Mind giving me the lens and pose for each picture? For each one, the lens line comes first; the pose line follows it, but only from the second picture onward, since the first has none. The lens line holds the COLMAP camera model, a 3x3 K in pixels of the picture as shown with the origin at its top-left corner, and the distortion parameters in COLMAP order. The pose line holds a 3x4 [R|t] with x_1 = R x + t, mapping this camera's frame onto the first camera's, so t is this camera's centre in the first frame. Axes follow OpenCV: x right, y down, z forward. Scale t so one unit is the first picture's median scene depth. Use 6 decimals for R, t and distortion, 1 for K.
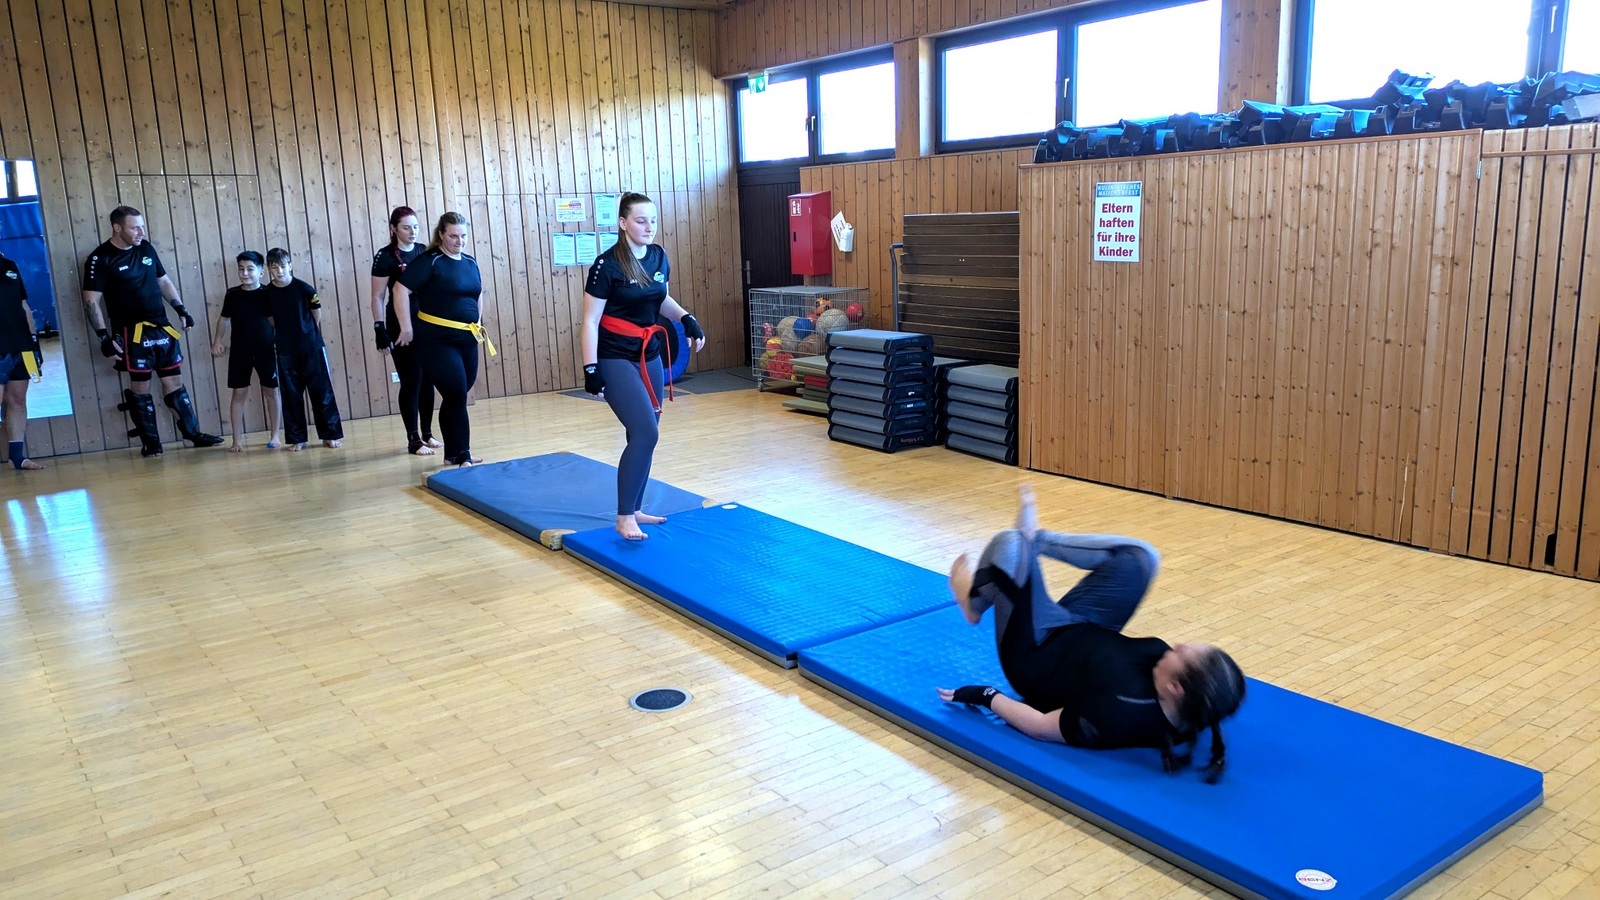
lens RADIAL K [[1161.5, 0, 800.0], [0, 1161.5, 450.0], [0, 0, 1]] dist [0.072416, -0.071971]
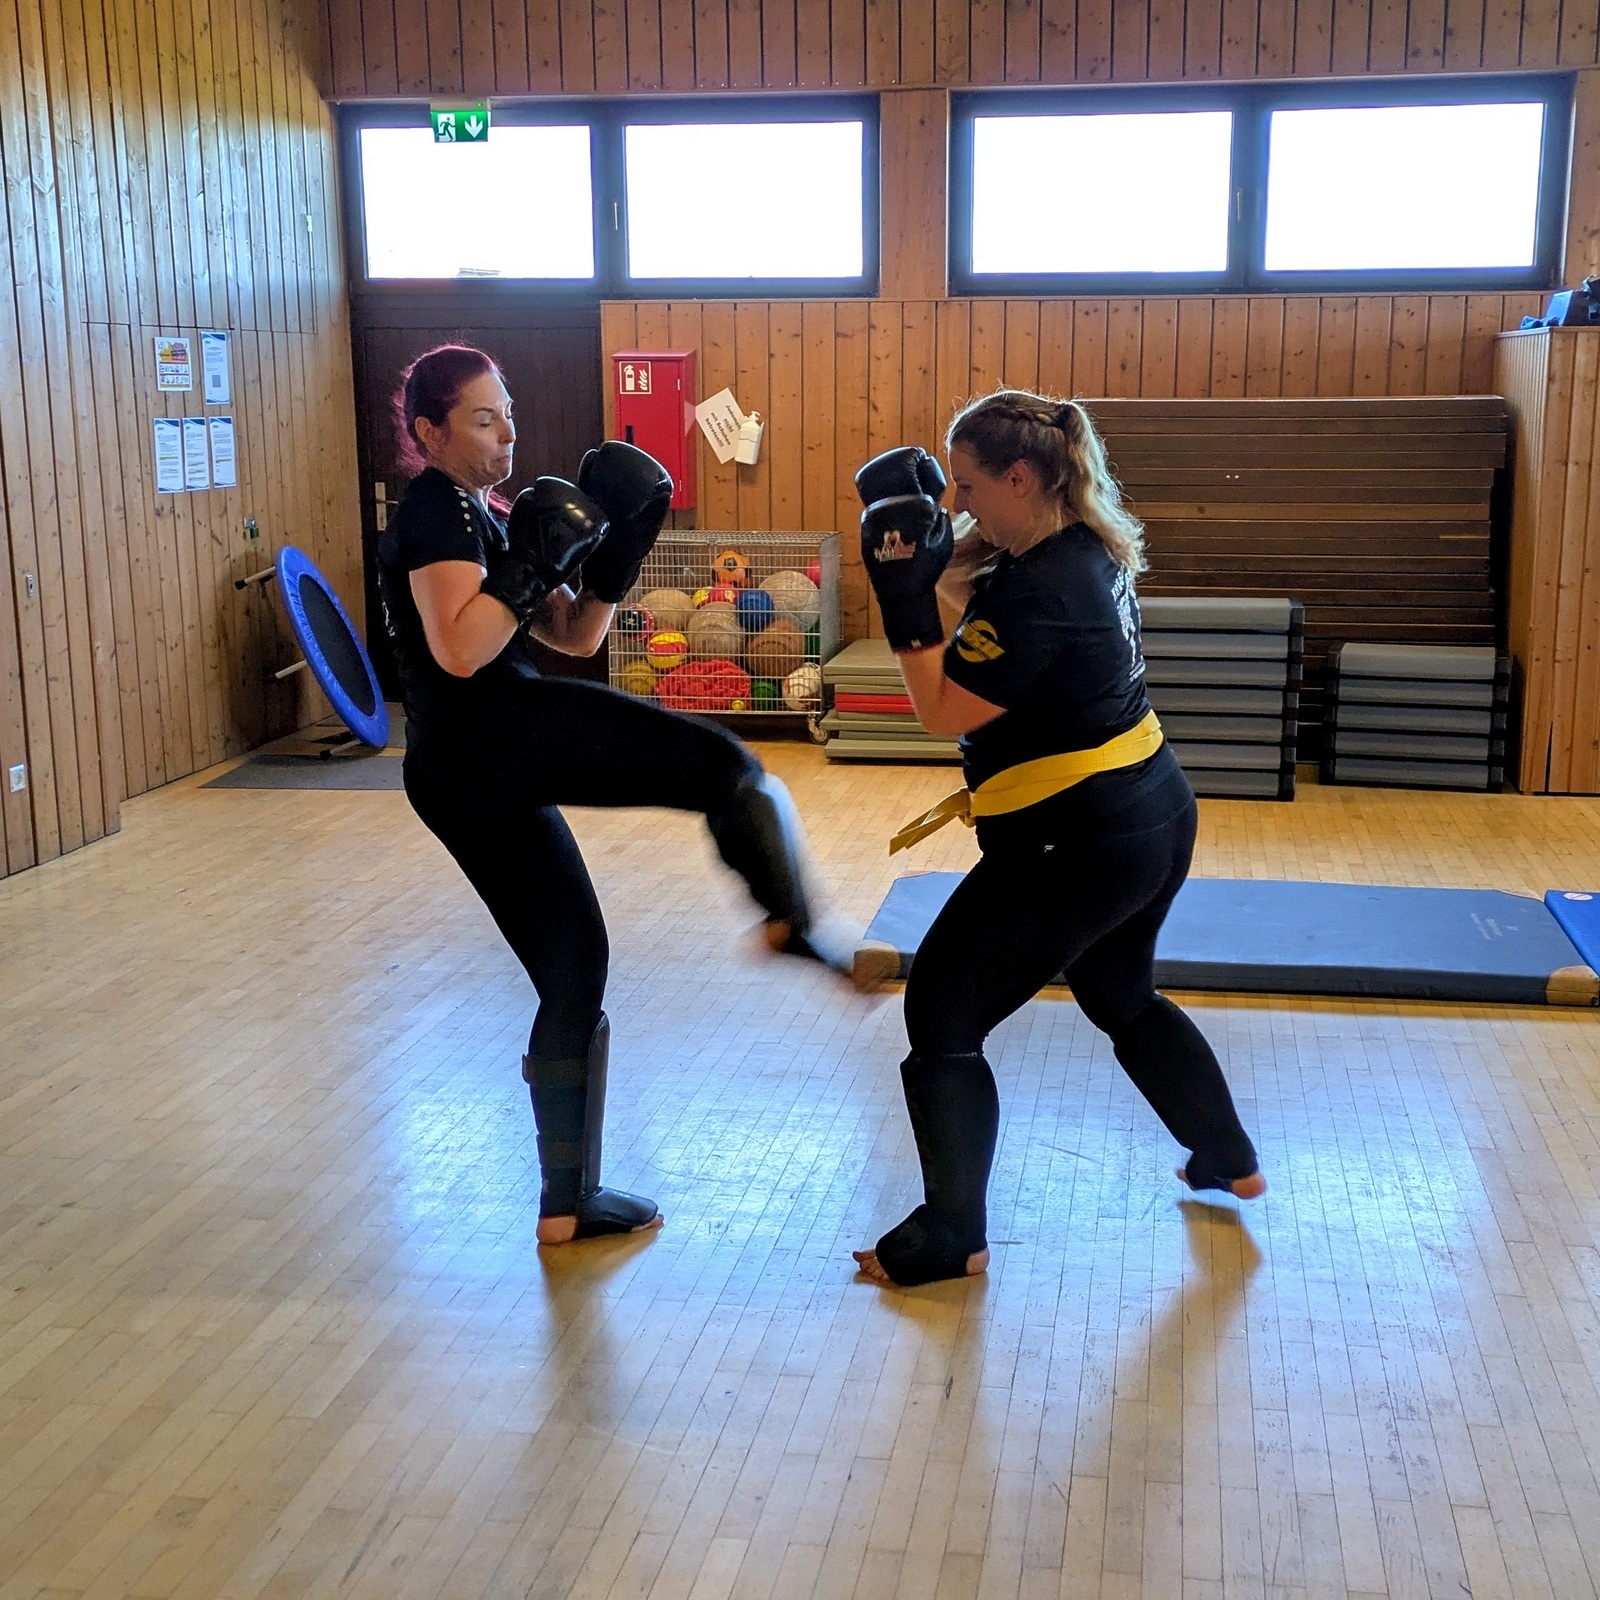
lens RADIAL K [[2138.9, 0, 800.0], [0, 2138.9, 800.0], [0, 0, 1]] dist [0.062096, -0.027225]
pose [[0.709858, -0.101826, 0.696946, -0.987286], [0.116908, 0.992803, 0.025977, -0.063272], [-0.694575, 0.063038, 0.716653, 0.449902]]
